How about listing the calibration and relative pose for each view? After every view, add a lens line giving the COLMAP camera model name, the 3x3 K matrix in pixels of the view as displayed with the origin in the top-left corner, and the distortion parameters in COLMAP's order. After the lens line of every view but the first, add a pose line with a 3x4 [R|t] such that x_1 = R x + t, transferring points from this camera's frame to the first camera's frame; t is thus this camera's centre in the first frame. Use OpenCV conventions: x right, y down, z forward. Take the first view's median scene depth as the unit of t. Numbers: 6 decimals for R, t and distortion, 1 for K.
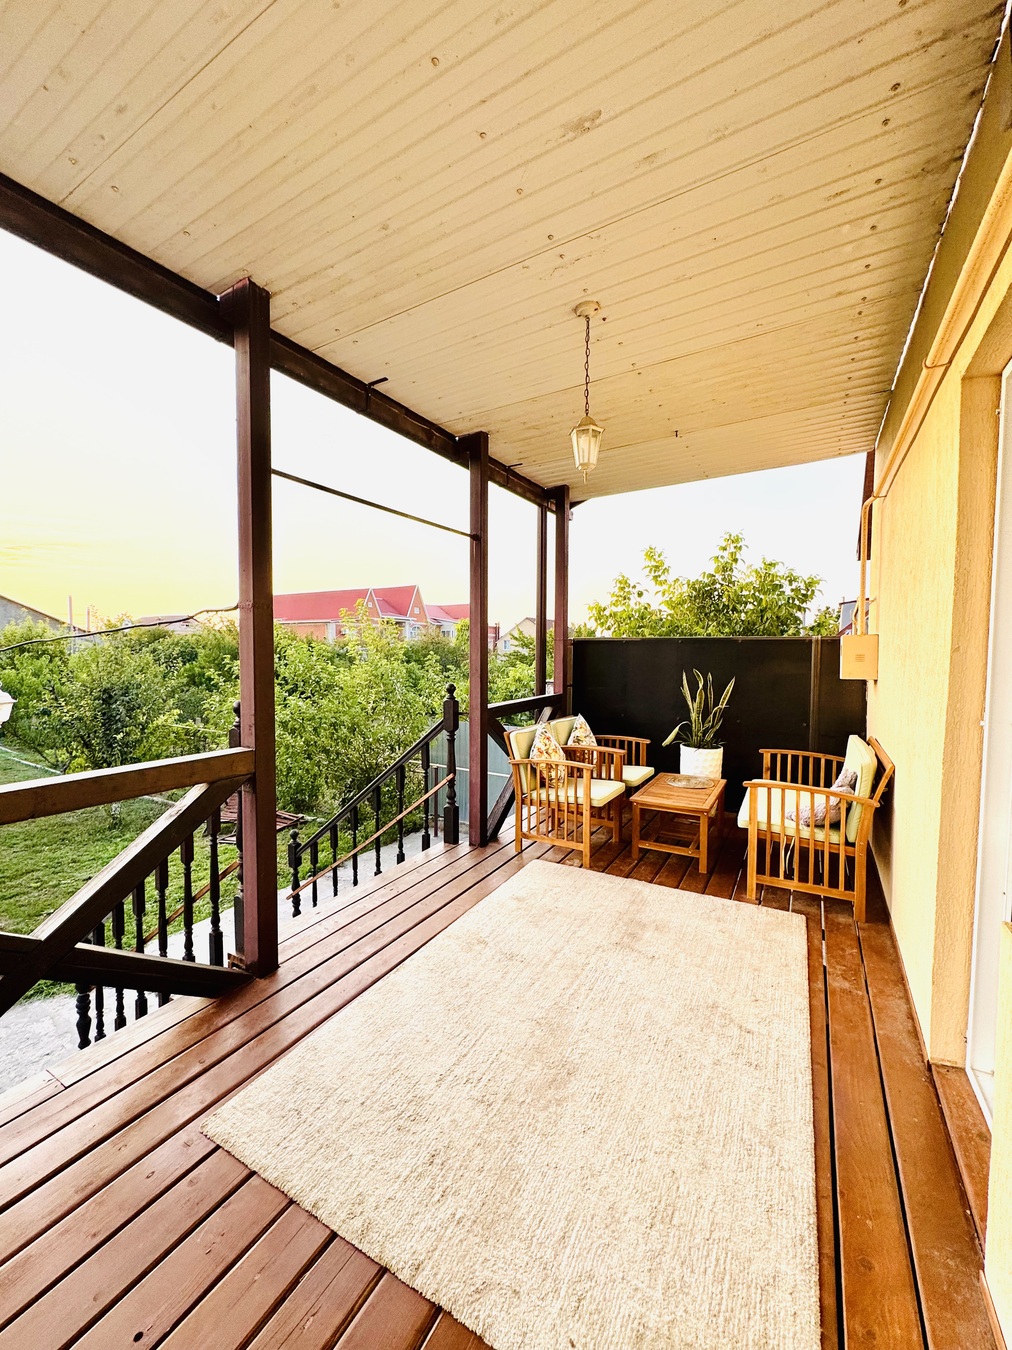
lens RADIAL K [[536.9, 0, 506.7], [0, 536.9, 673.9], [0, 0, 1]] dist [-0.003294, 0.000868]
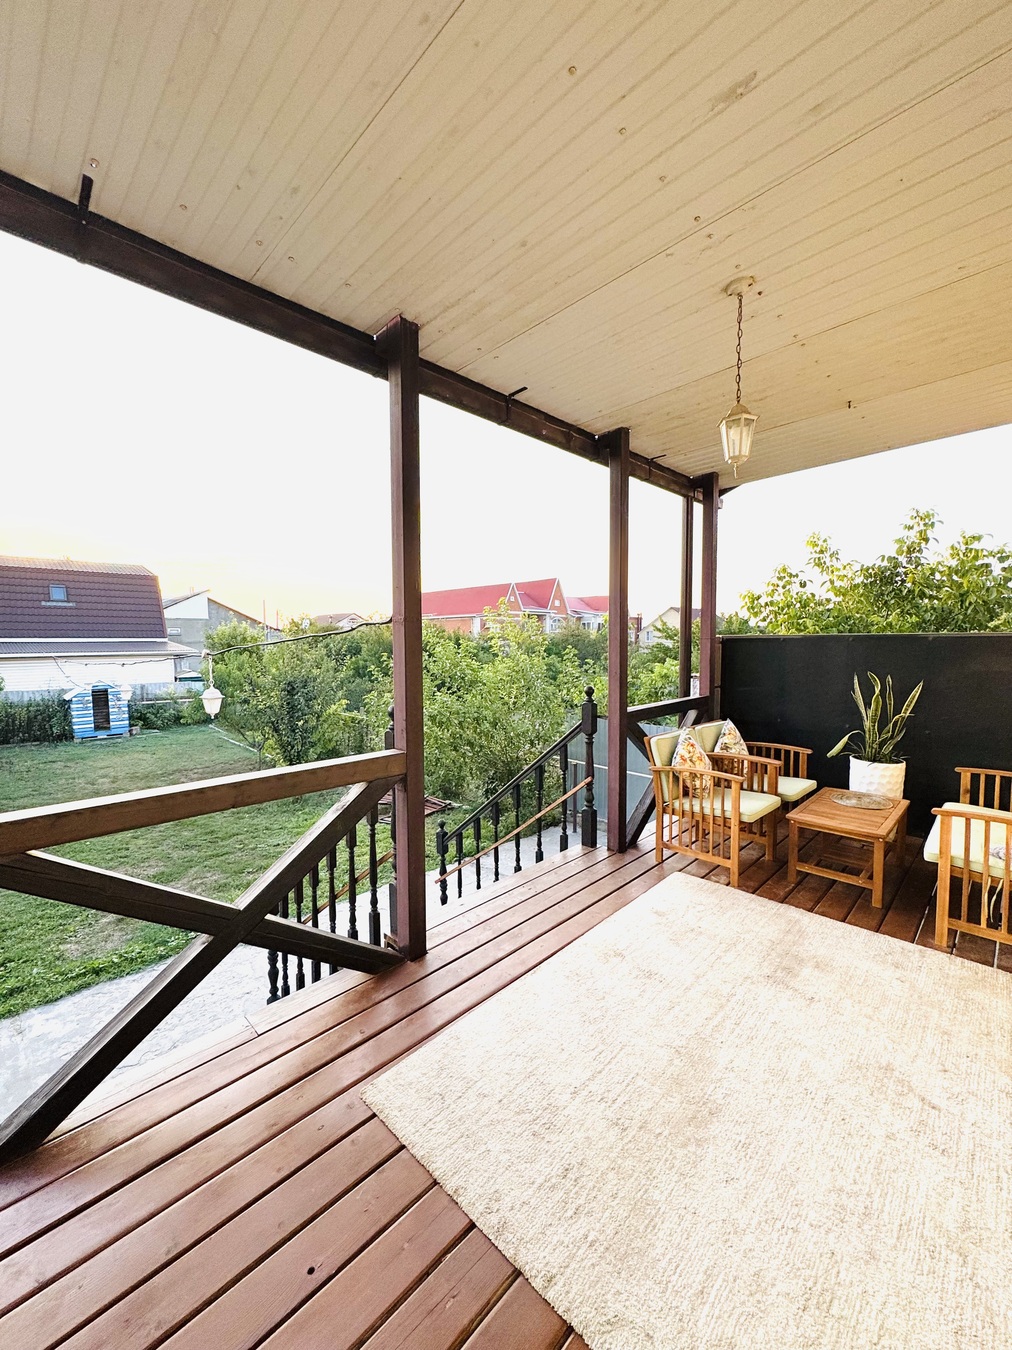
lens RADIAL K [[536.9, 0, 506.7], [0, 536.9, 673.9], [0, 0, 1]] dist [-0.003294, 0.000868]
pose [[0.966551, 0.006028, -0.256405, 0.003637], [-0.001909, 0.999865, 0.016310, -0.027231], [0.256469, -0.015275, 0.966432, 0.003724]]
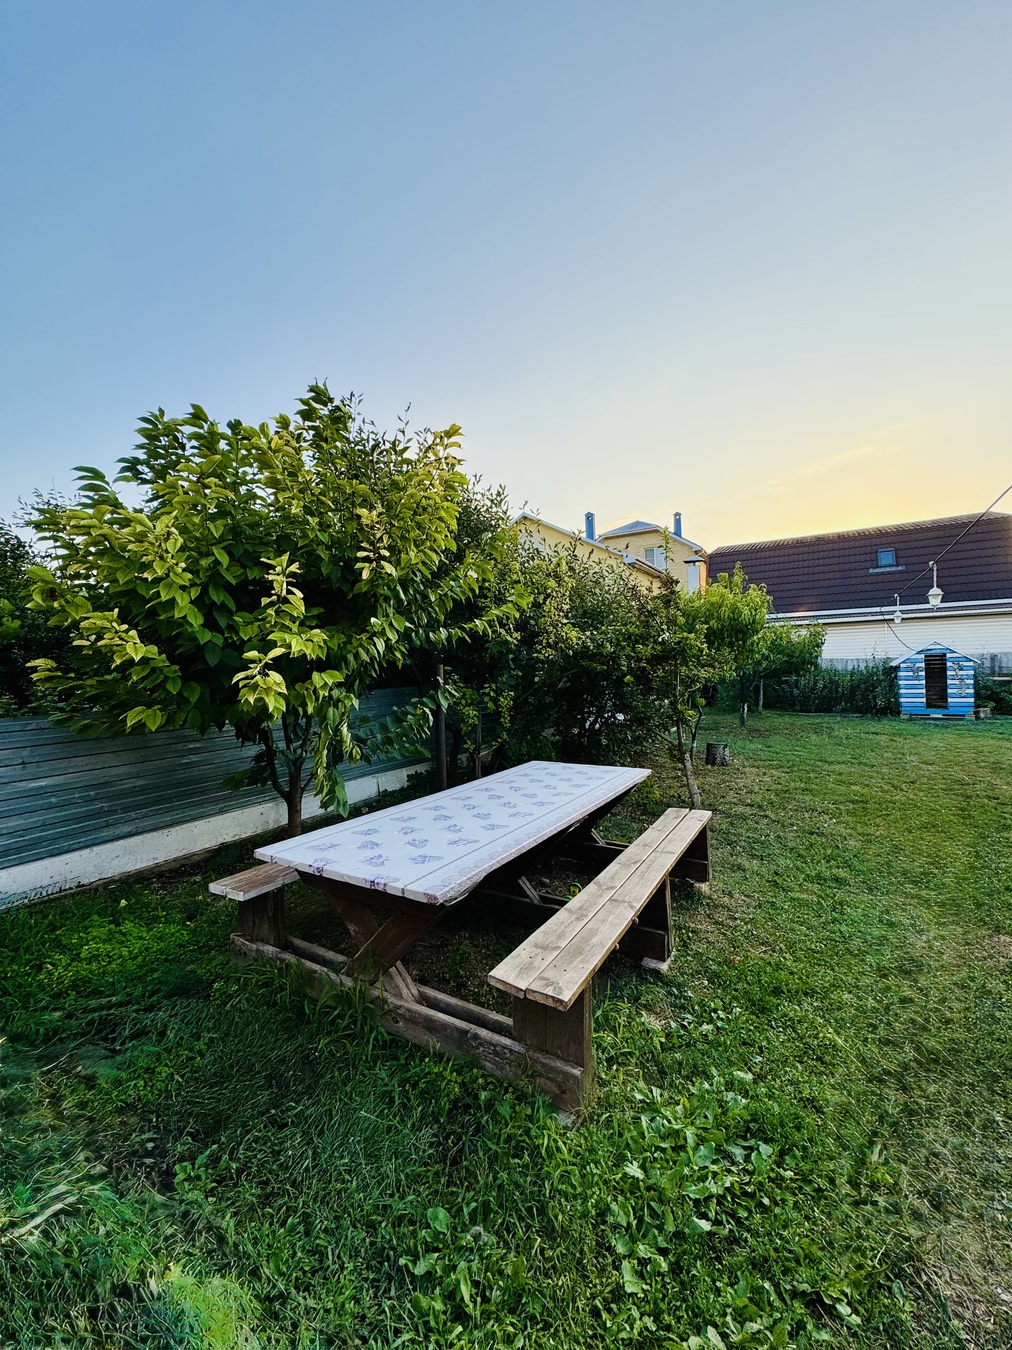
lens RADIAL K [[536.9, 0, 506.7], [0, 536.9, 673.9], [0, 0, 1]] dist [-0.003294, 0.000868]
pose [[0.006841, 0.015238, -0.999860, -1.324295], [-0.014677, 0.999778, 0.015137, 0.396806], [0.999869, 0.014571, 0.007063, 0.899887]]
